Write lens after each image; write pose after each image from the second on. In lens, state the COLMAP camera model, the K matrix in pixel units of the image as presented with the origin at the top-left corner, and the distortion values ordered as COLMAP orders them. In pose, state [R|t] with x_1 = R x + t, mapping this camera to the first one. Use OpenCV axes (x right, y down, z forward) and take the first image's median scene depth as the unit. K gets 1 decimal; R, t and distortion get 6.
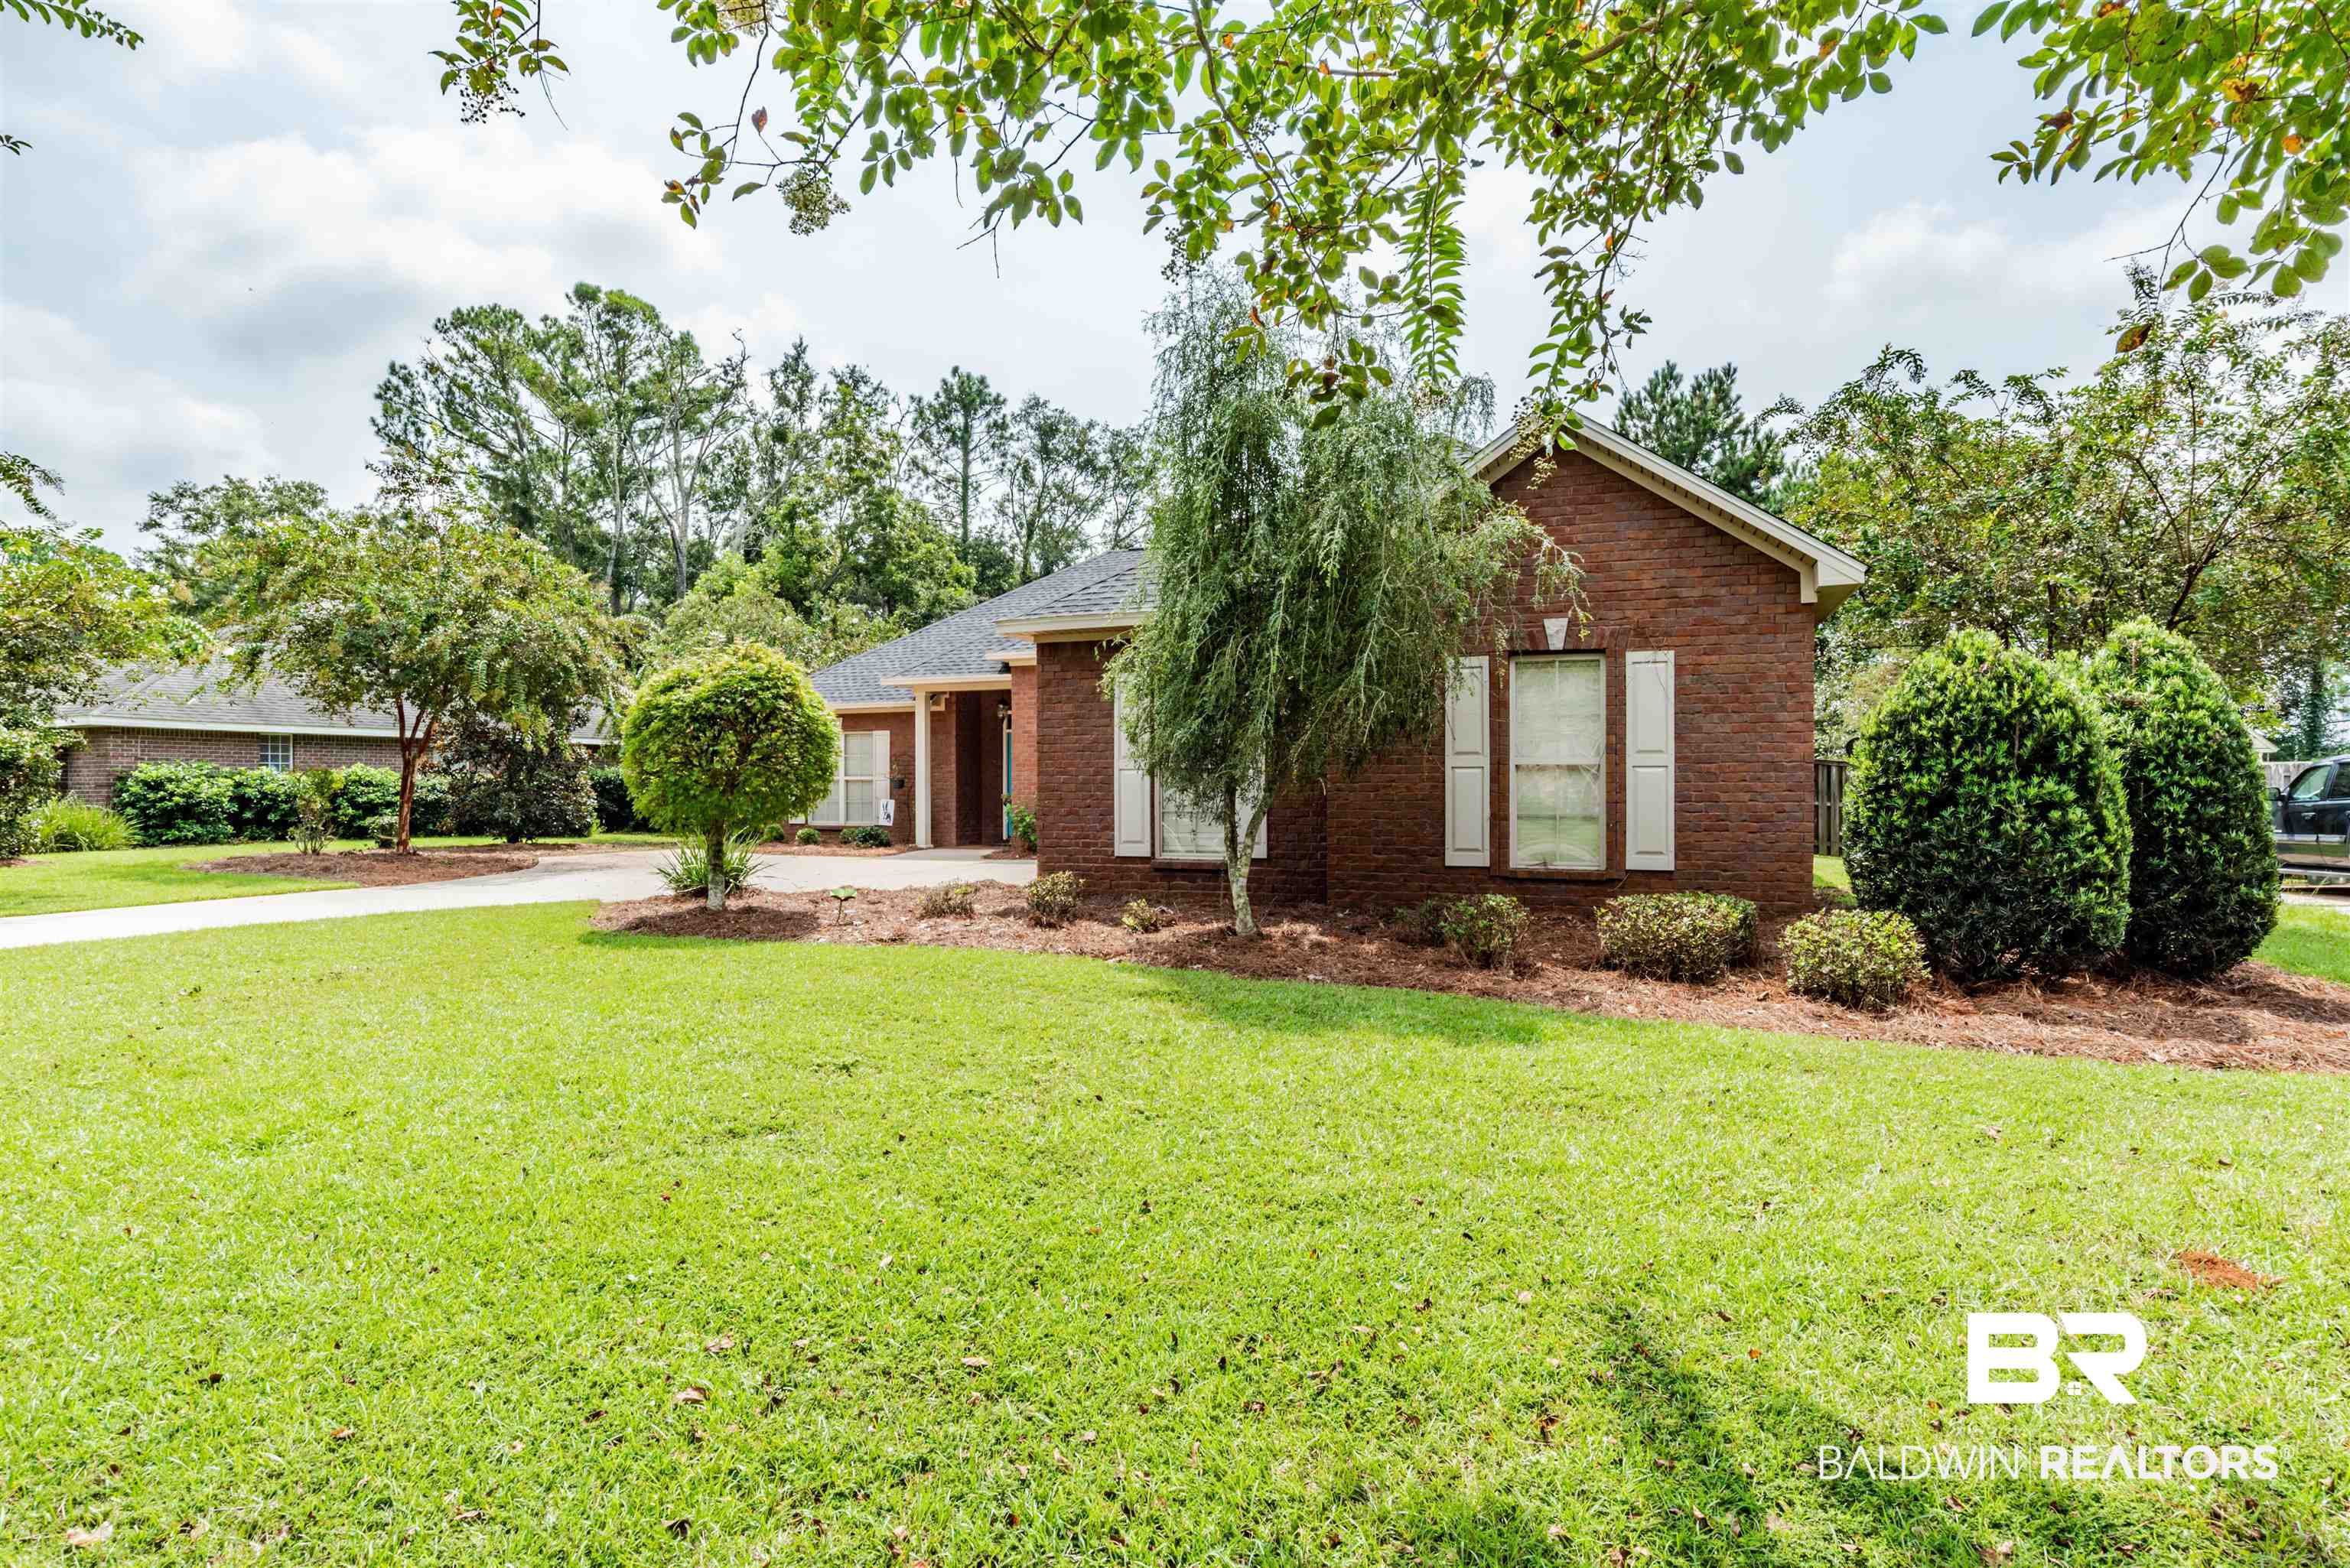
lens RADIAL K [[1198.5, 0, 1183.1], [0, 1198.5, 778.6], [0, 0, 1]] dist [-0.030335, 0.015060]
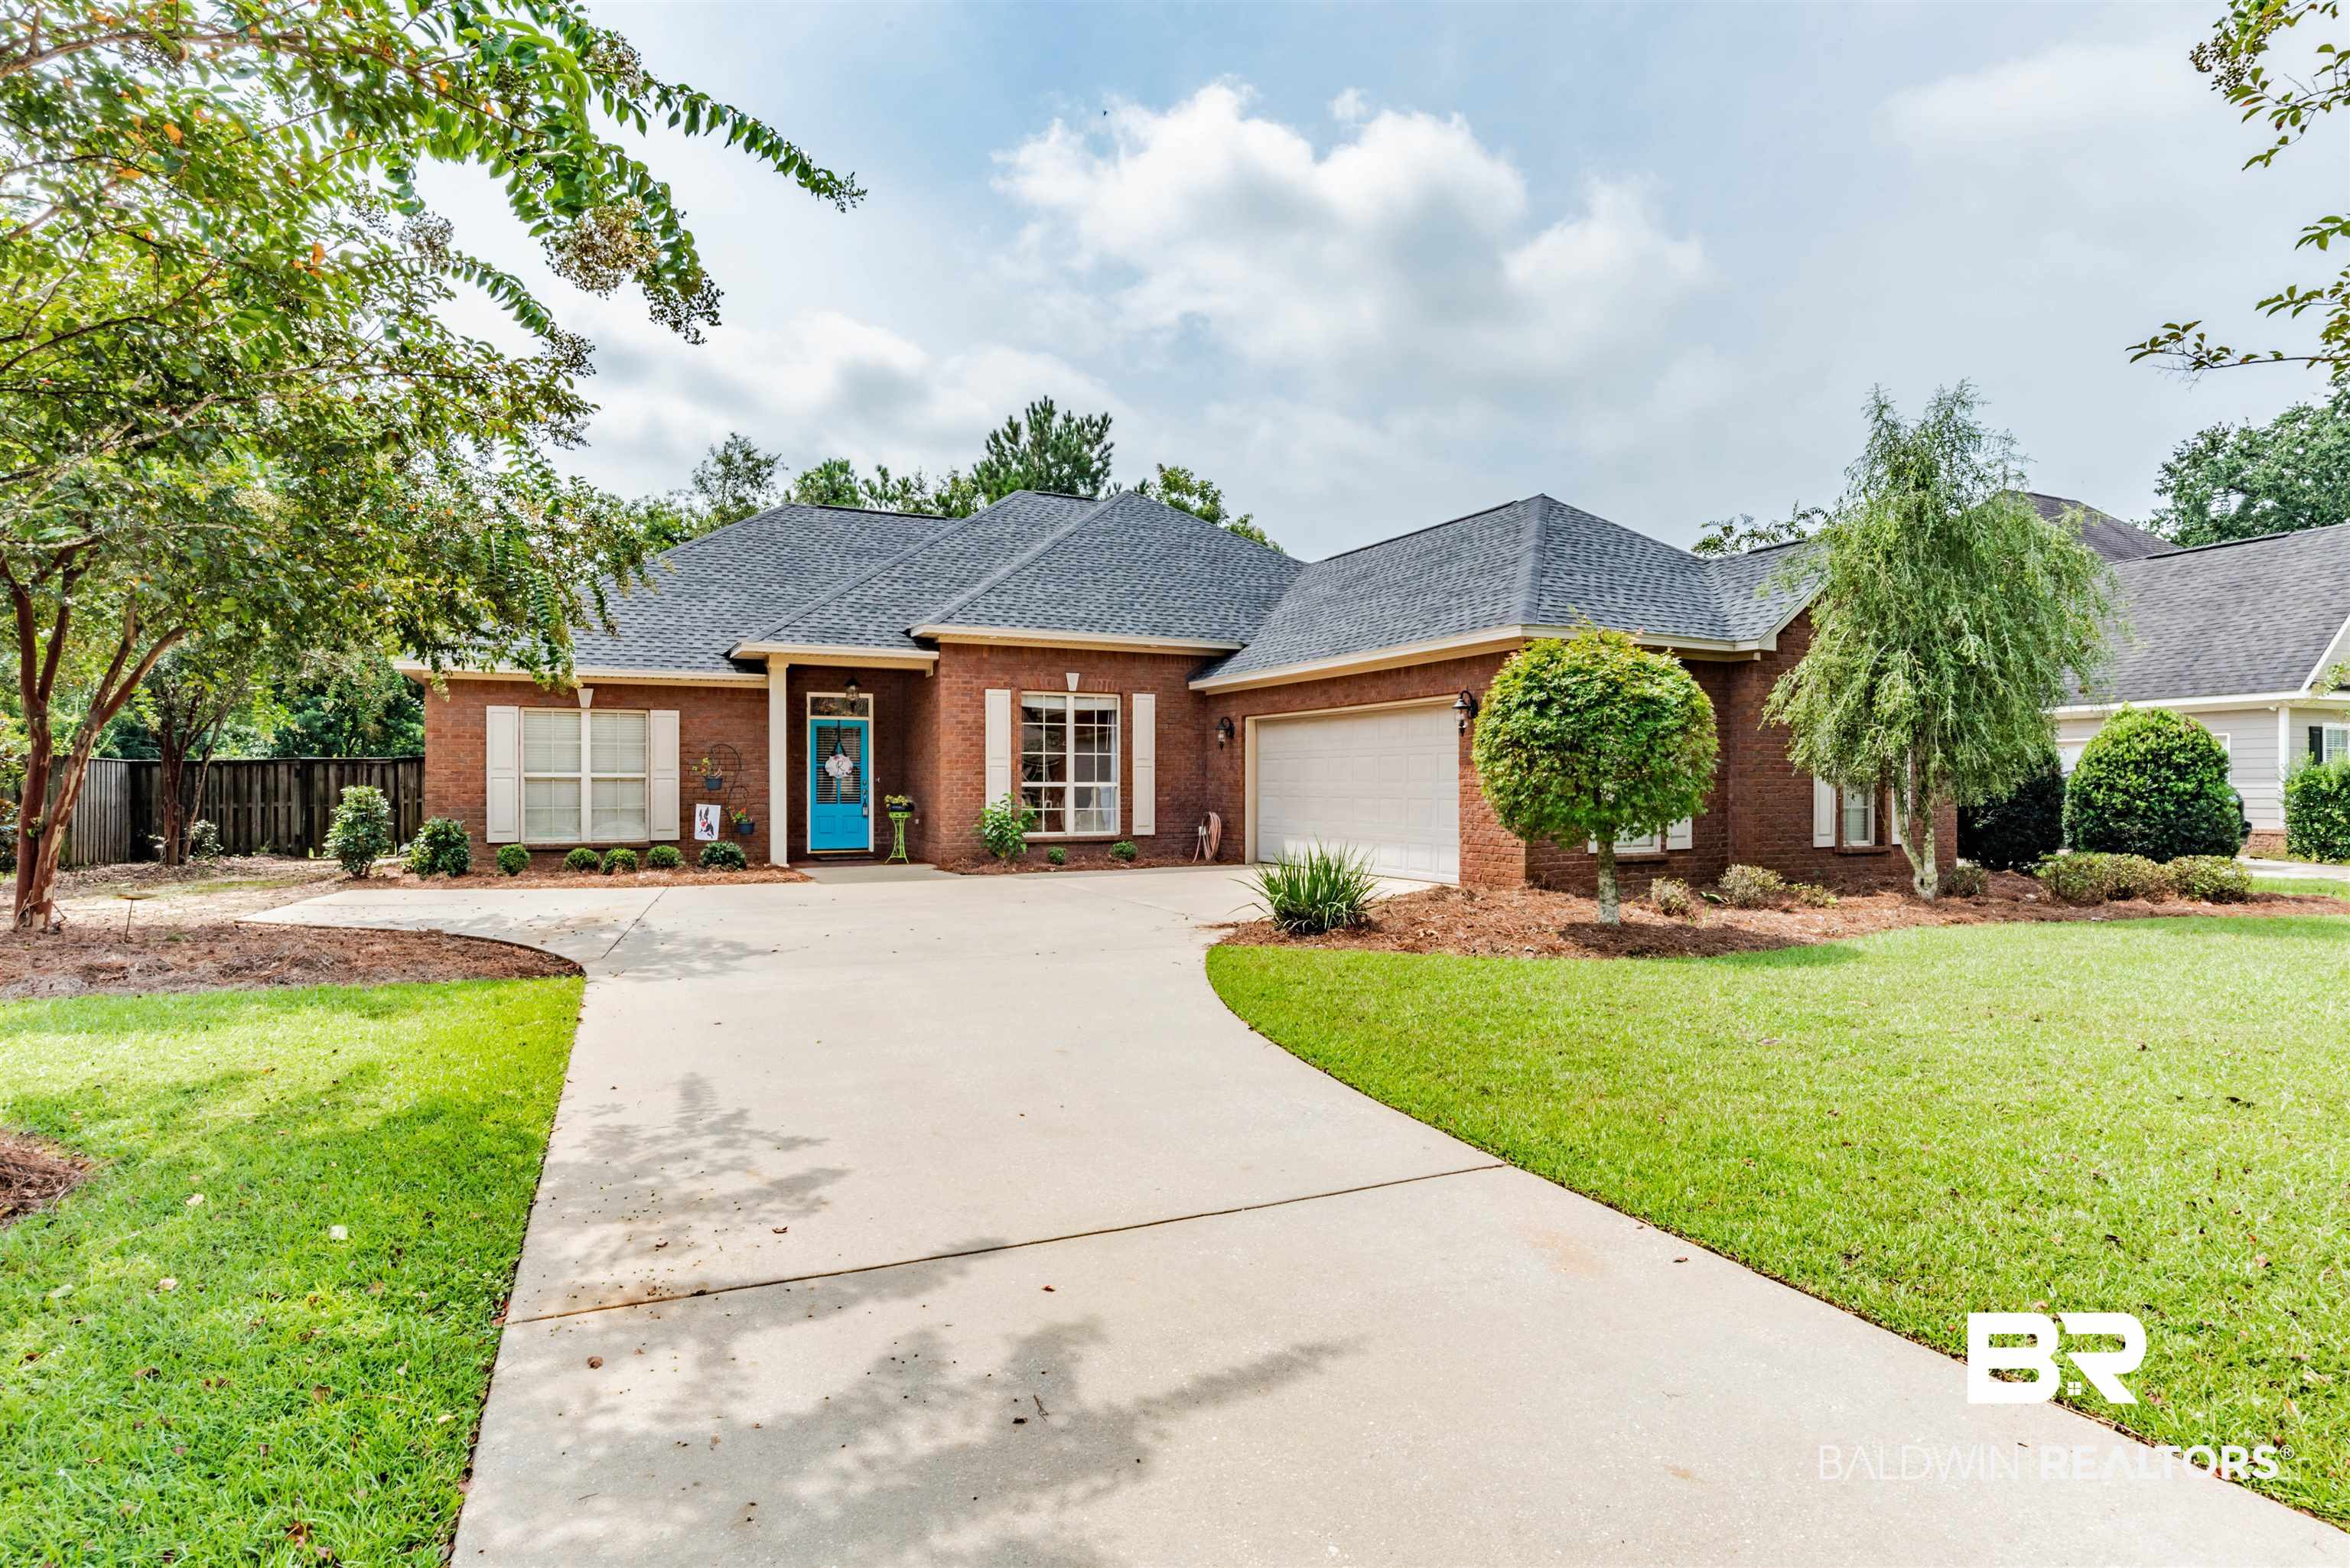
lens RADIAL K [[1208.0, 0, 1161.5], [0, 1208.0, 790.7], [0, 0, 1]] dist [-0.025053, 0.002035]
pose [[0.697690, -0.003238, 0.716393, -0.601647], [-0.005452, 0.999937, 0.009829, -0.000172], [-0.716379, -0.010763, 0.697628, 0.279612]]
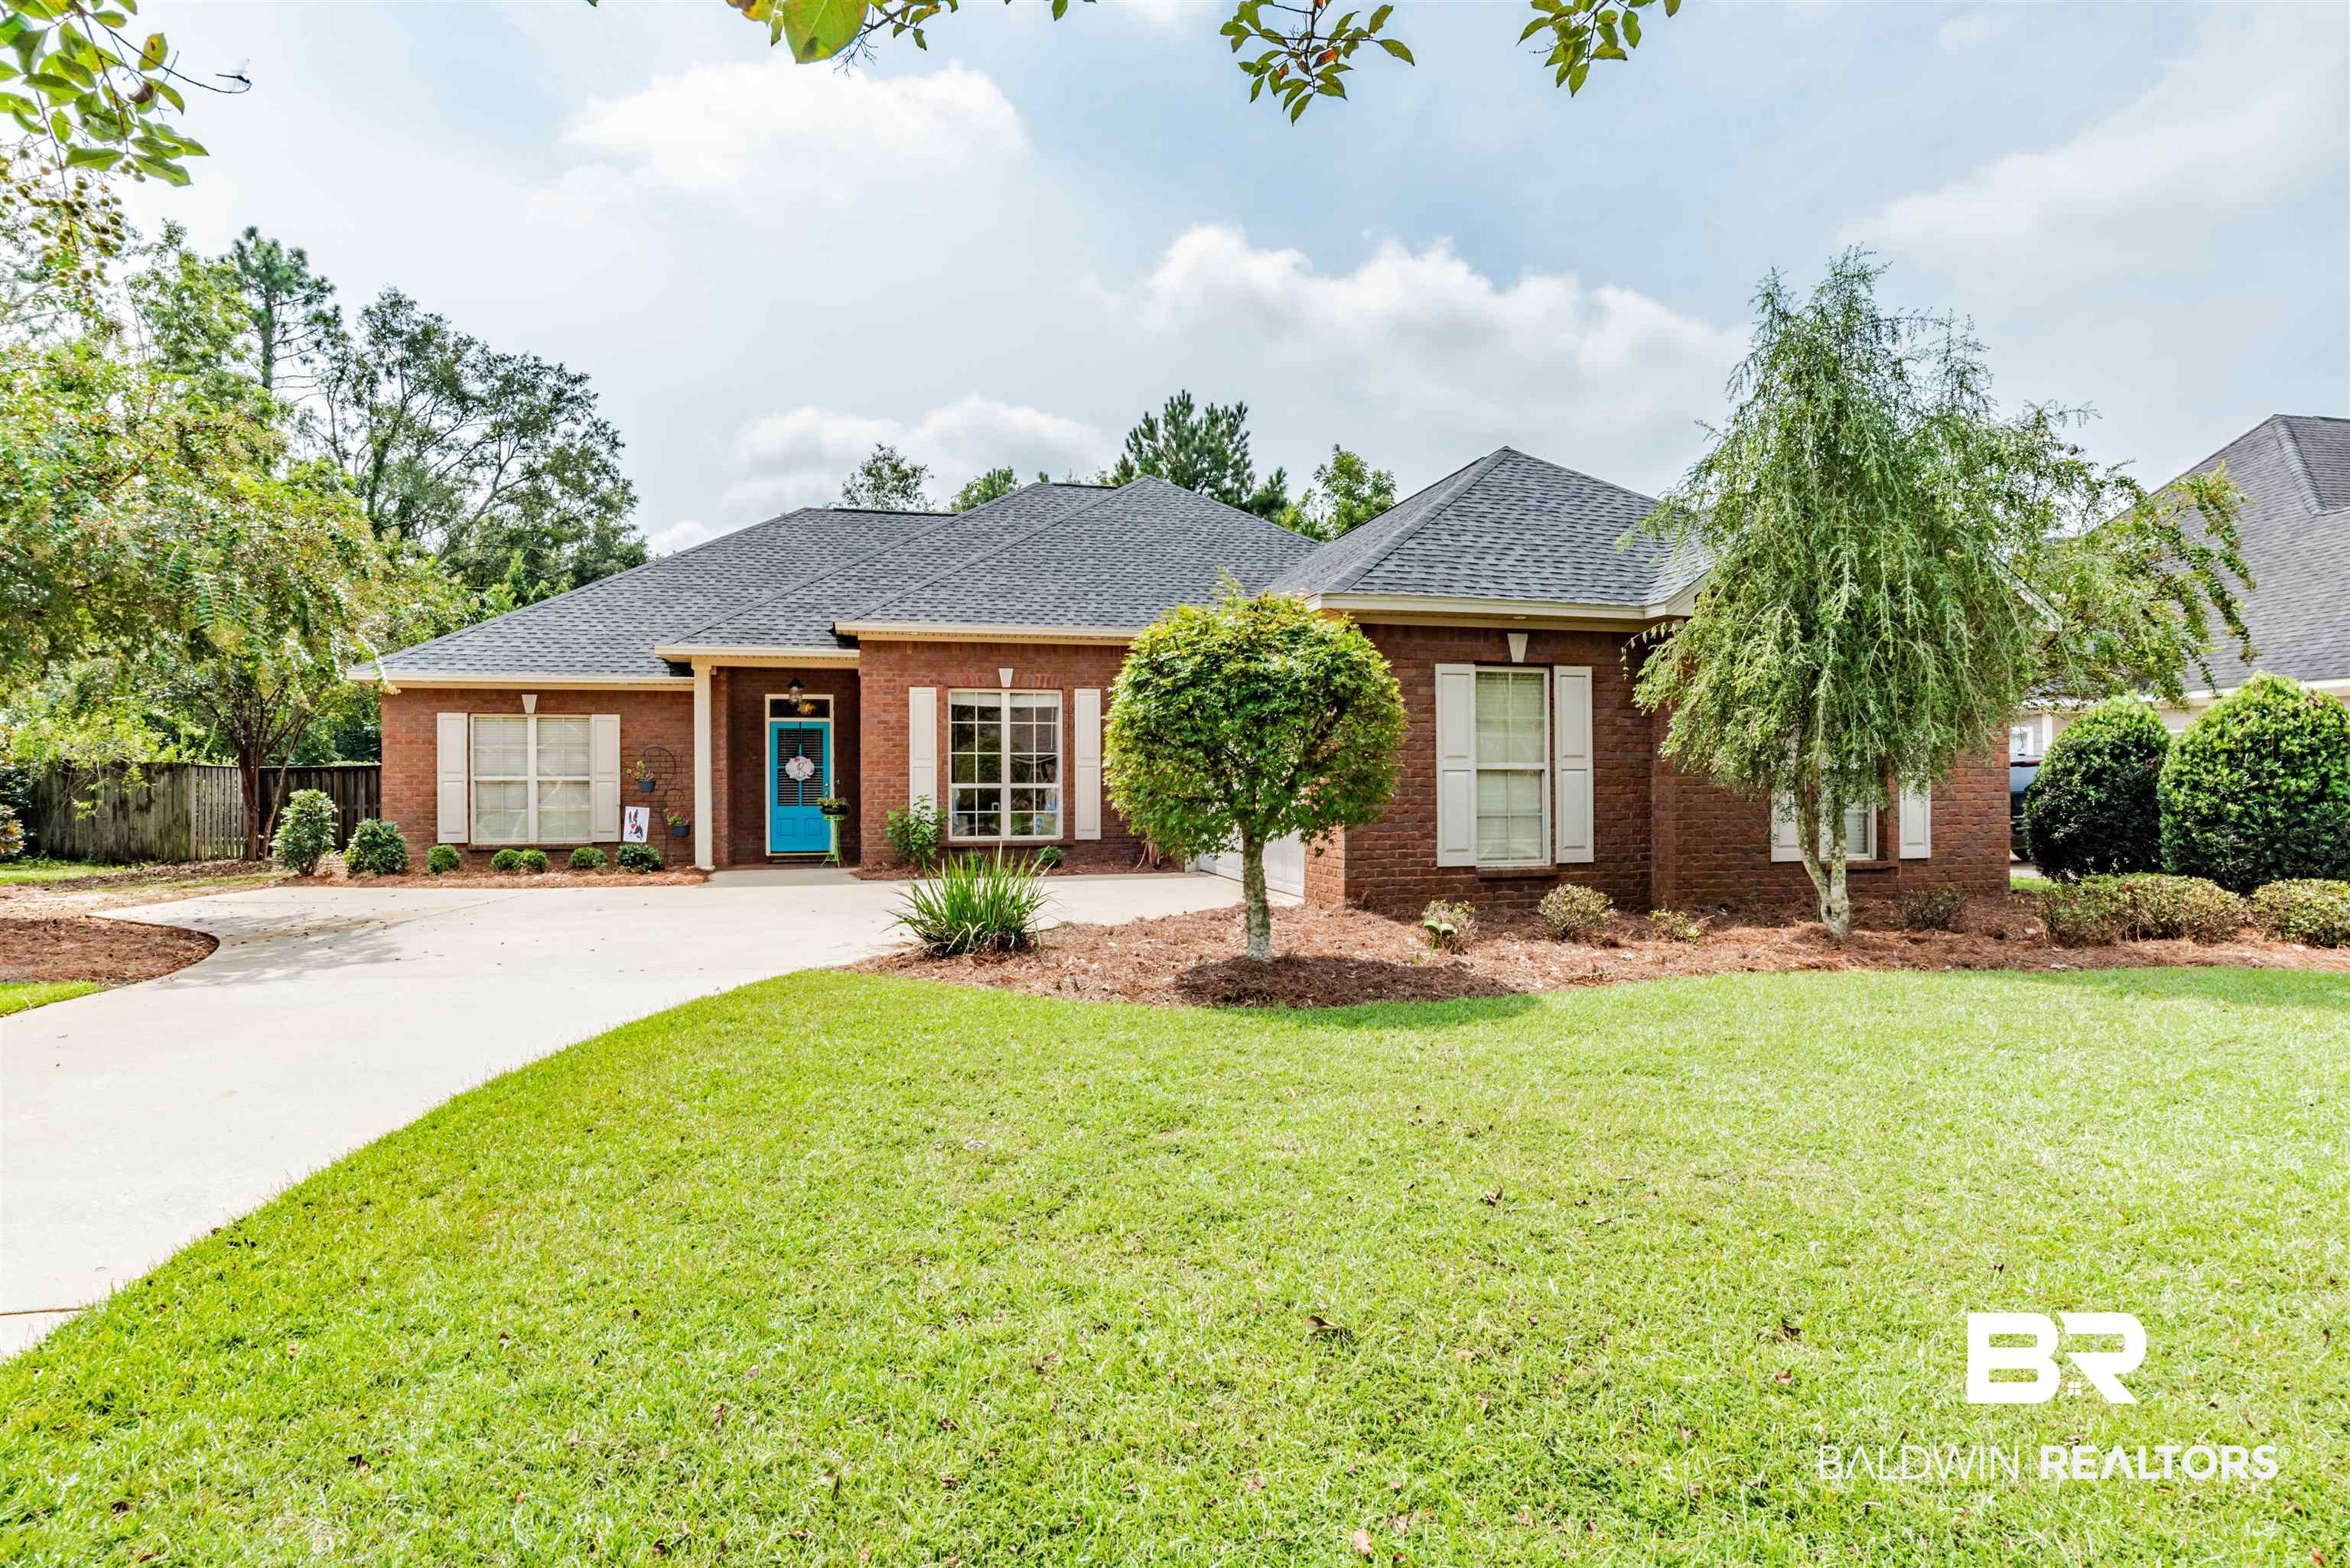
lens RADIAL K [[1198.5, 0, 1164.8], [0, 1198.5, 803.7], [0, 0, 1]] dist [-0.030335, 0.015060]
pose [[0.834134, -0.010955, 0.551453, -0.393361], [-0.000821, 0.999777, 0.021104, -0.000872], [-0.551561, -0.018056, 0.833939, 0.194047]]
